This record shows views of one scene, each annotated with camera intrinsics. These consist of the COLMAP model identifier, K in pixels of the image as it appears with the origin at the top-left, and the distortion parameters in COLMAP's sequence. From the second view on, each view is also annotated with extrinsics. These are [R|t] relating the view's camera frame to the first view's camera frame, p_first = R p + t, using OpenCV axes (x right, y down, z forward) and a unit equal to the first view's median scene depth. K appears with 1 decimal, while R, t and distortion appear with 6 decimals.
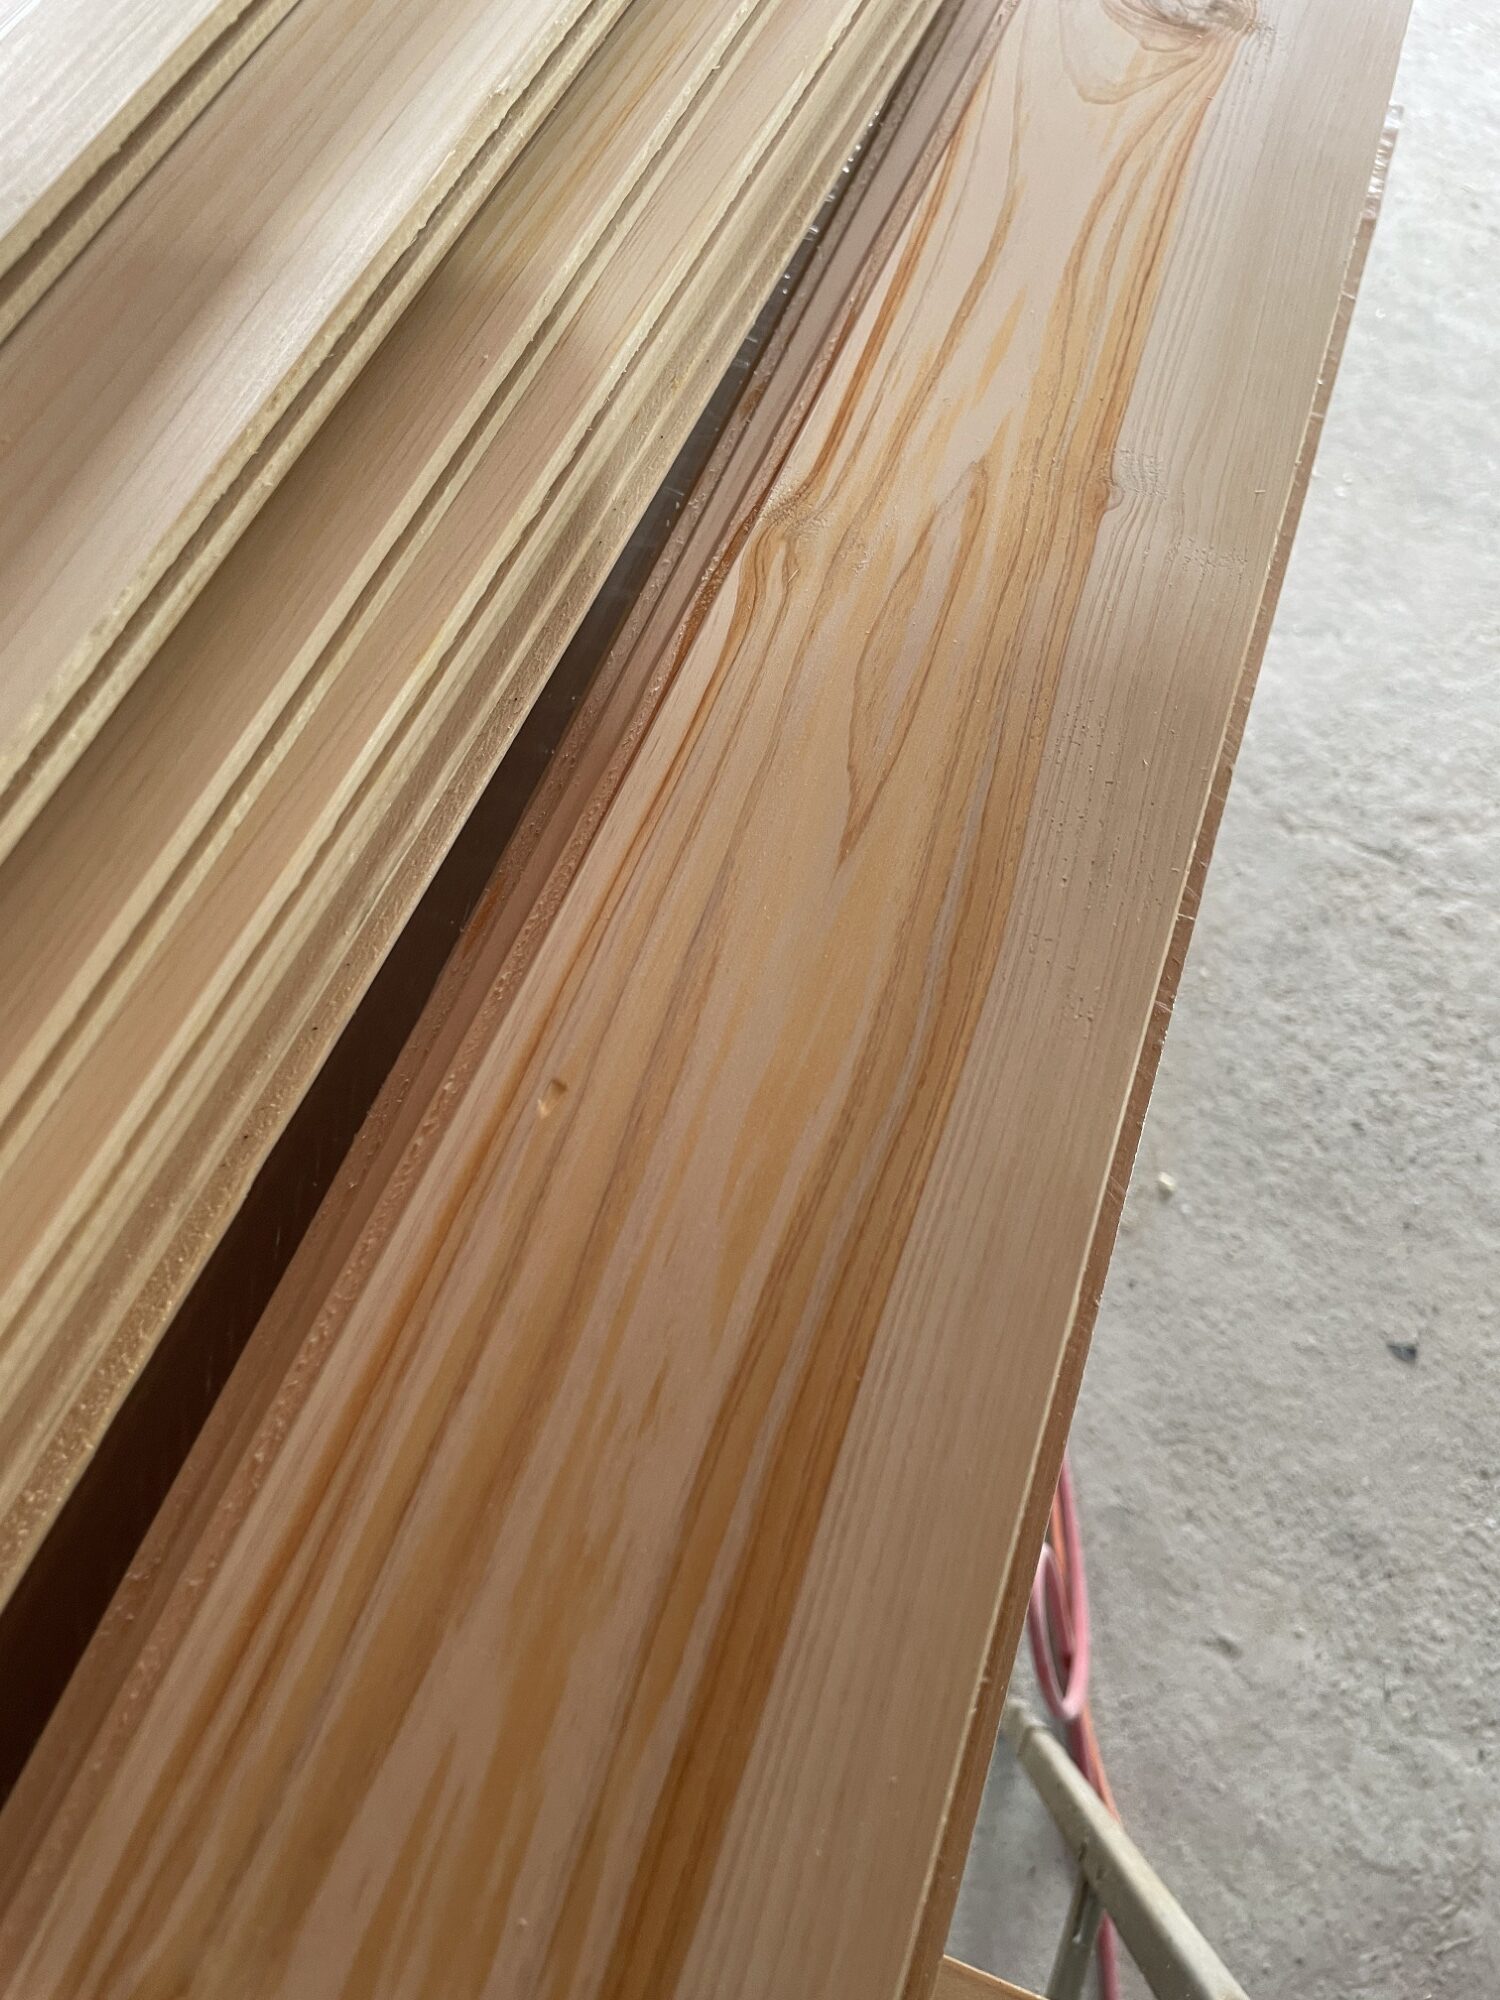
lens RADIAL K [[1530.7, 0, 756.4], [0, 1530.7, 1004.8], [0, 0, 1]] dist [0.013502, -0.003404]
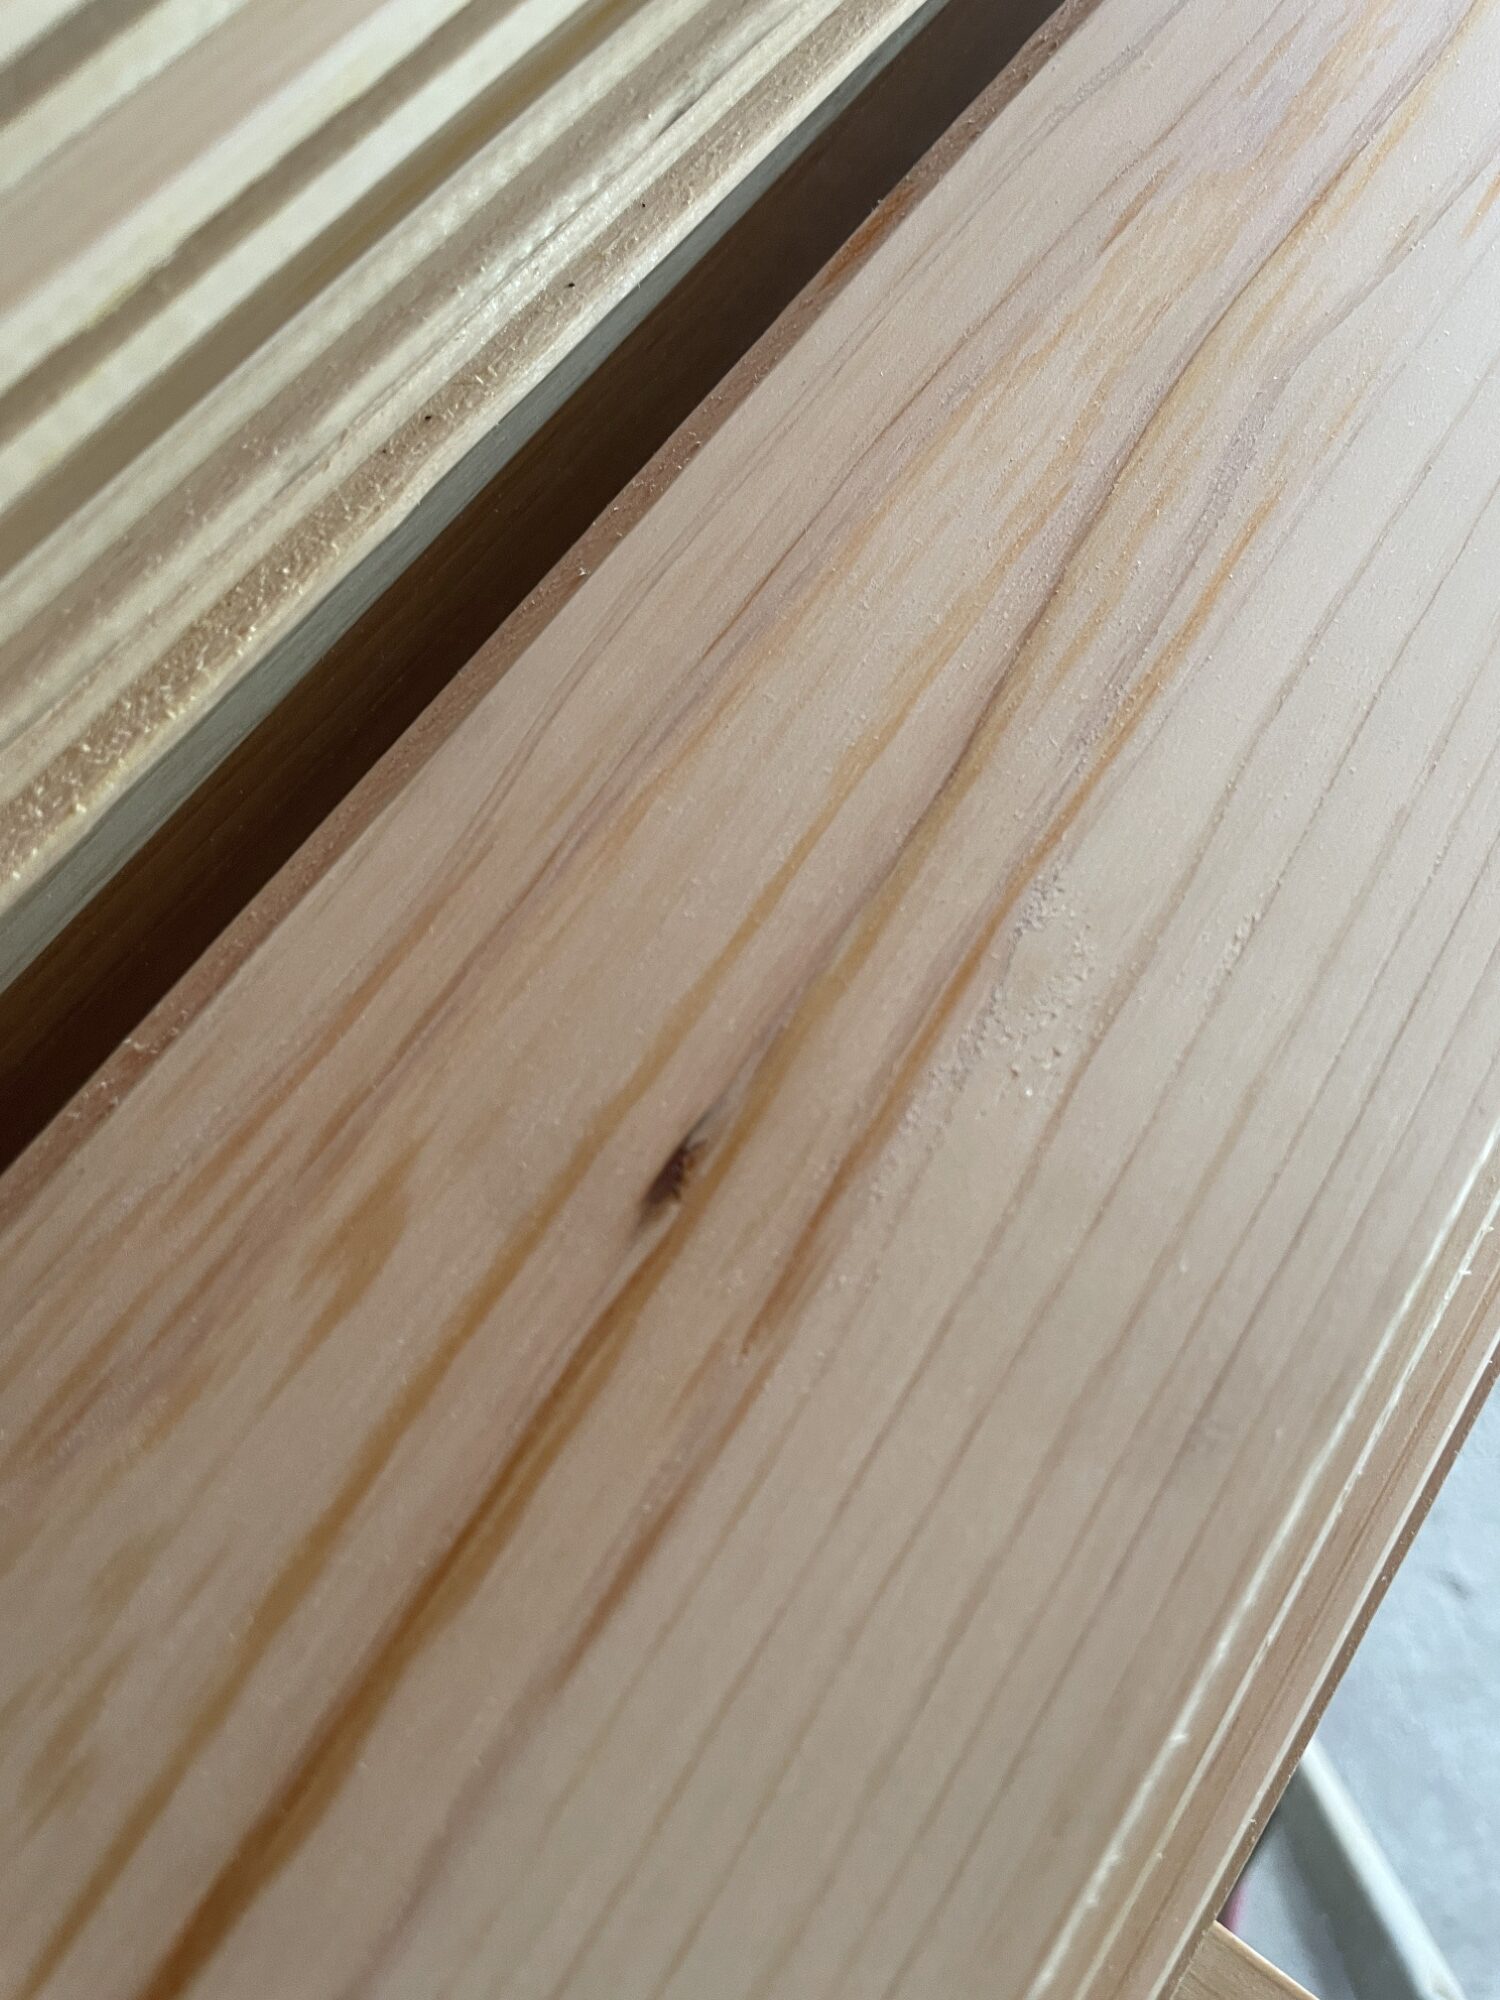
lens RADIAL K [[1530.7, 0, 743.0], [0, 1530.7, 998.1], [0, 0, 1]] dist [0.013502, -0.003404]
pose [[0.957104, 0.226659, -0.180493, -0.053830], [-0.201294, 0.968215, 0.148461, 0.206994], [0.208406, -0.105760, 0.972307, 0.434294]]
